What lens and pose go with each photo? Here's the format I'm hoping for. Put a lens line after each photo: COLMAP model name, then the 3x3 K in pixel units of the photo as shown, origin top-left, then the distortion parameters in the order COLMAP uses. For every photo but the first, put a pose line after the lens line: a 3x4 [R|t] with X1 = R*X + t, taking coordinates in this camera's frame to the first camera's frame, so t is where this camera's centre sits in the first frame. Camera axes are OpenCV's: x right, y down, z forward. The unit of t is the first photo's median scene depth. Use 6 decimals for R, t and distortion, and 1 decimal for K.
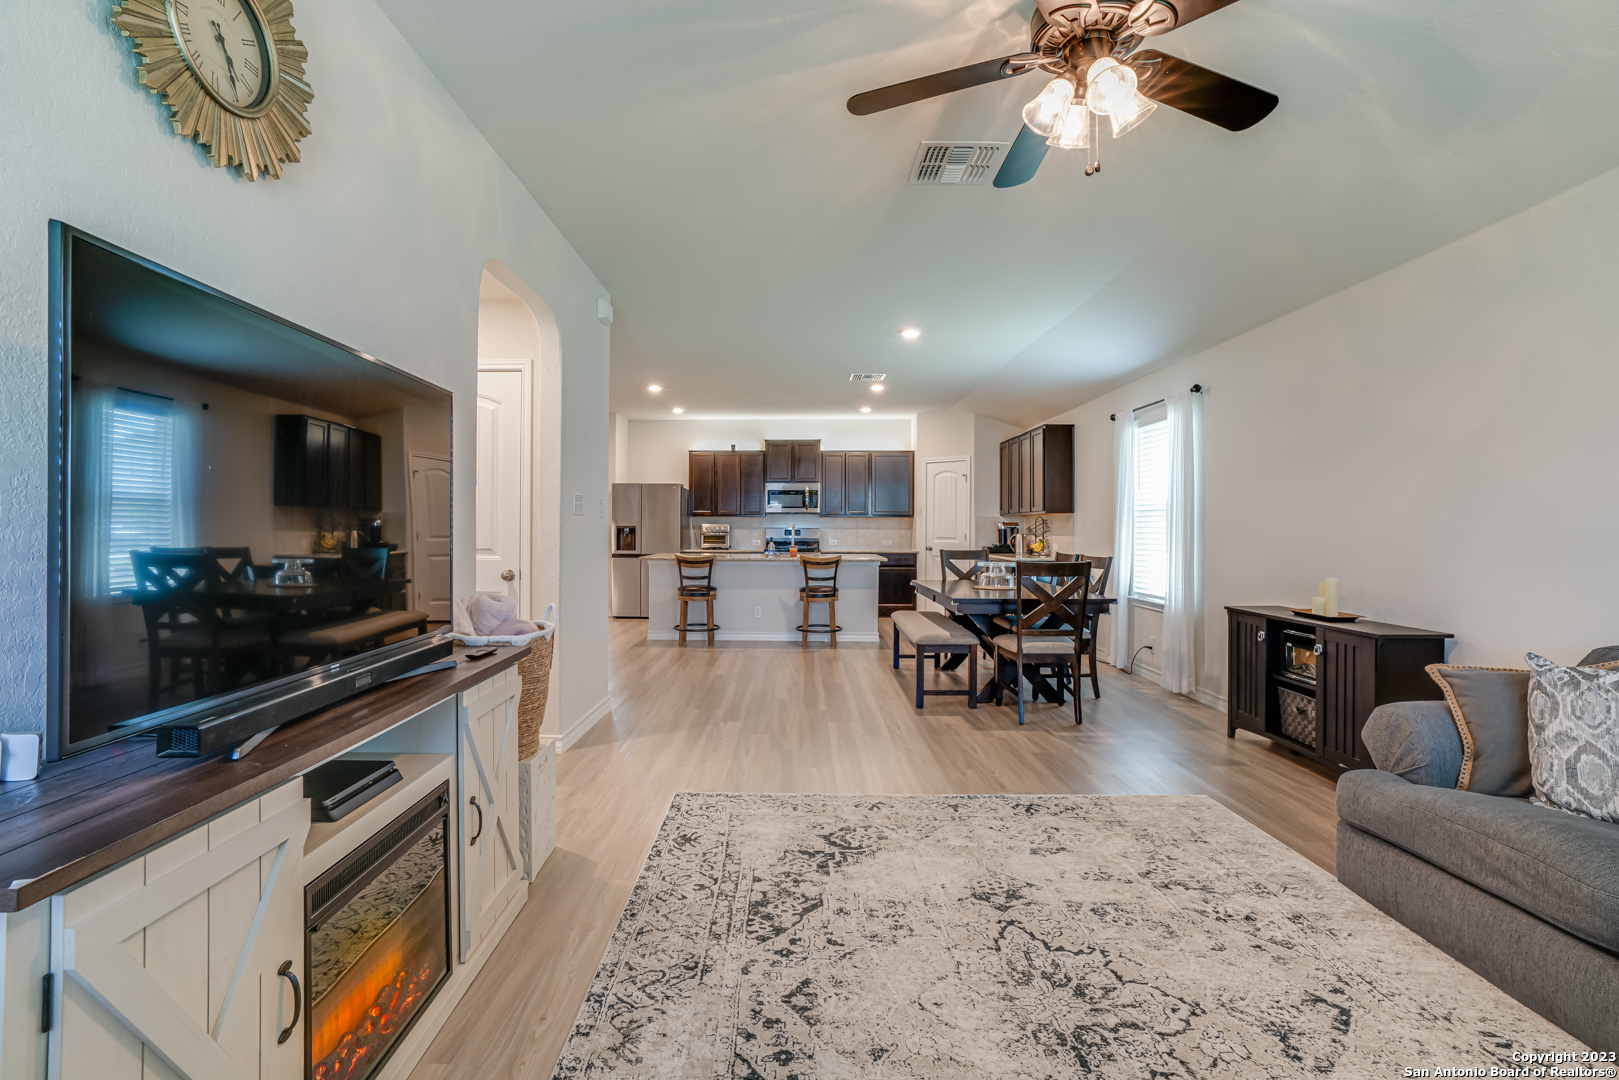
lens RADIAL K [[740.7, 0, 783.6], [0, 740.7, 532.6], [0, 0, 1]] dist [-0.055784, 0.023035]
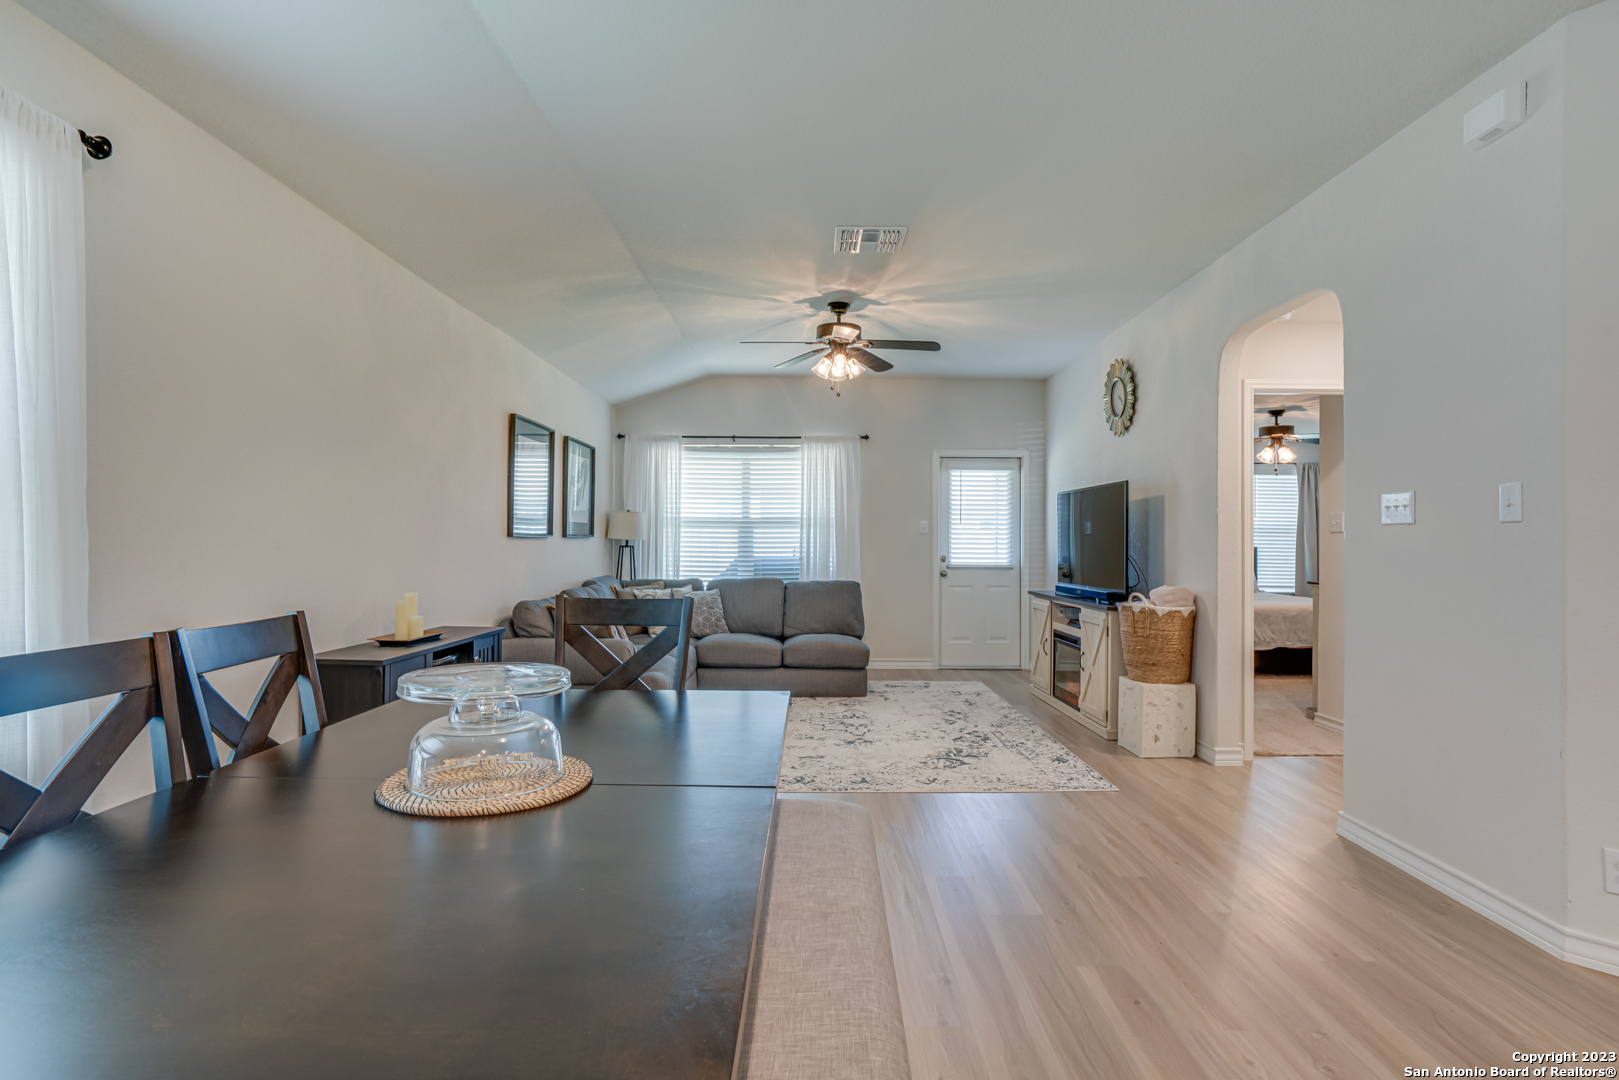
lens RADIAL K [[799.0, 0, 809.5], [0, 799.0, 540.0], [0, 0, 1]] dist [-0.048651, 0.000056]
pose [[-0.999783, -0.010598, -0.017920, 0.266580], [-0.010568, 0.999943, -0.001771, -0.003521], [0.017938, -0.001581, -0.999838, 1.740887]]
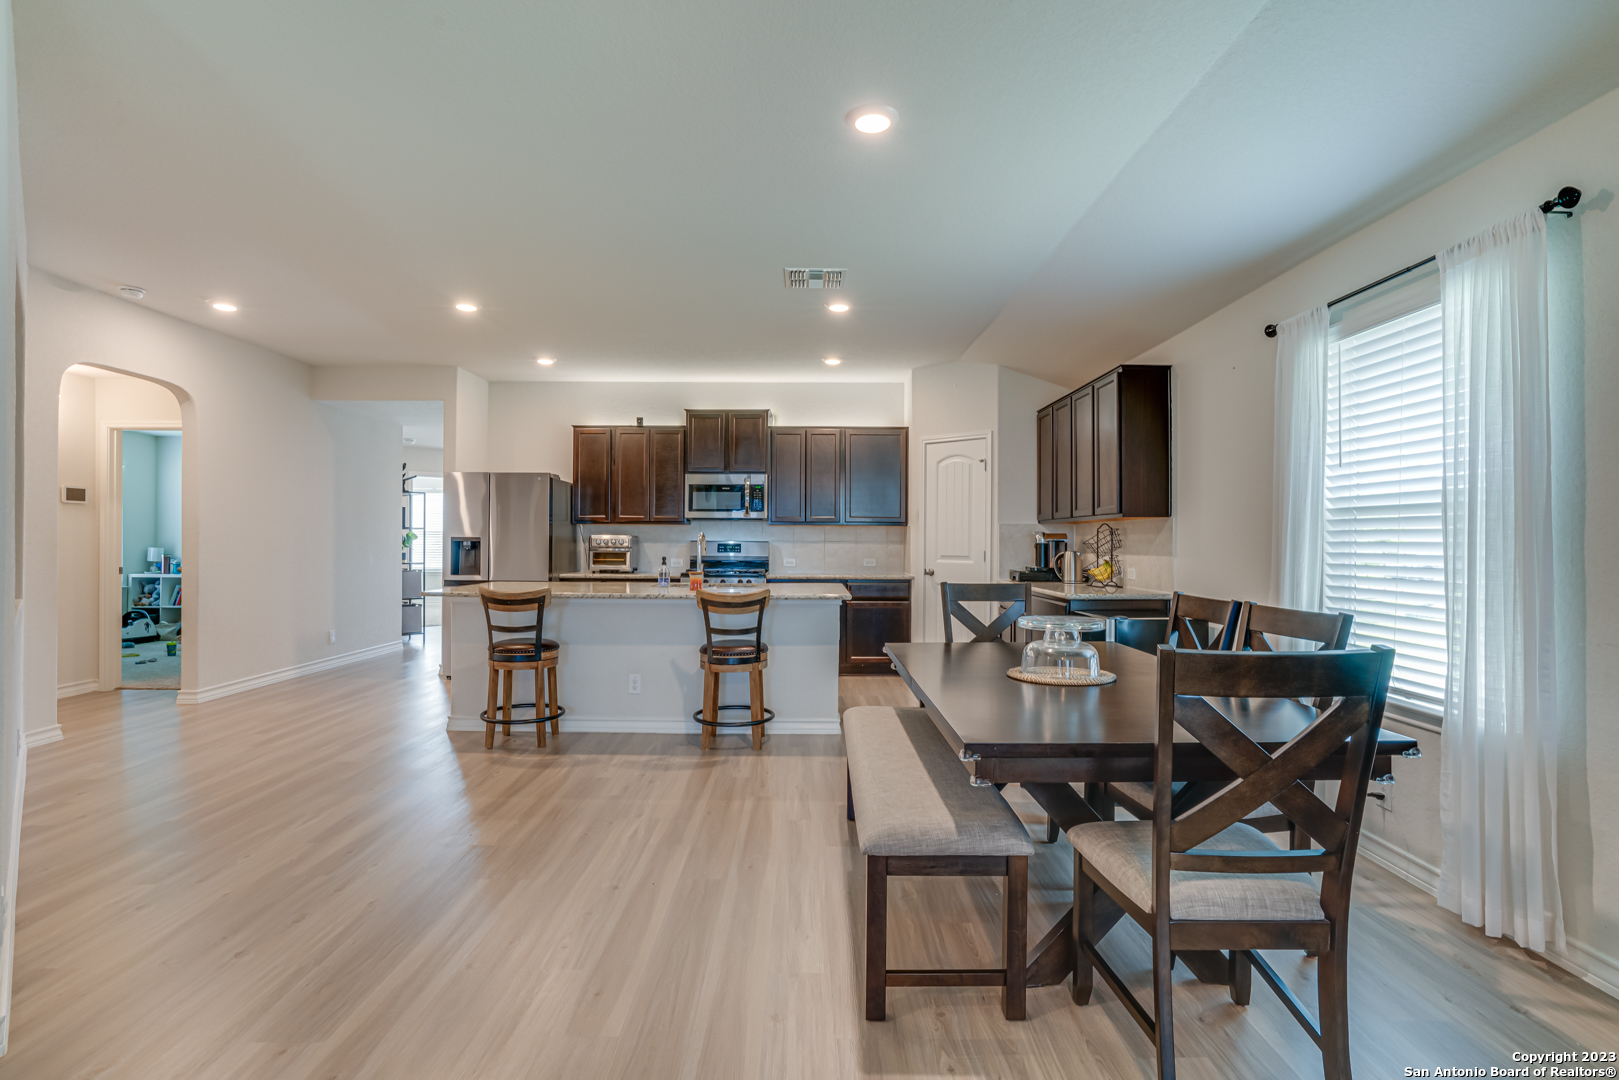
lens RADIAL K [[781.7, 0, 809.5], [0, 781.7, 540.0], [0, 0, 1]] dist [-0.045064, 0.026933]
pose [[0.999599, 0.001905, 0.028253, 0.168577], [-0.001709, 0.999974, -0.006940, -0.006374], [-0.028265, 0.006888, 0.999577, 0.732476]]
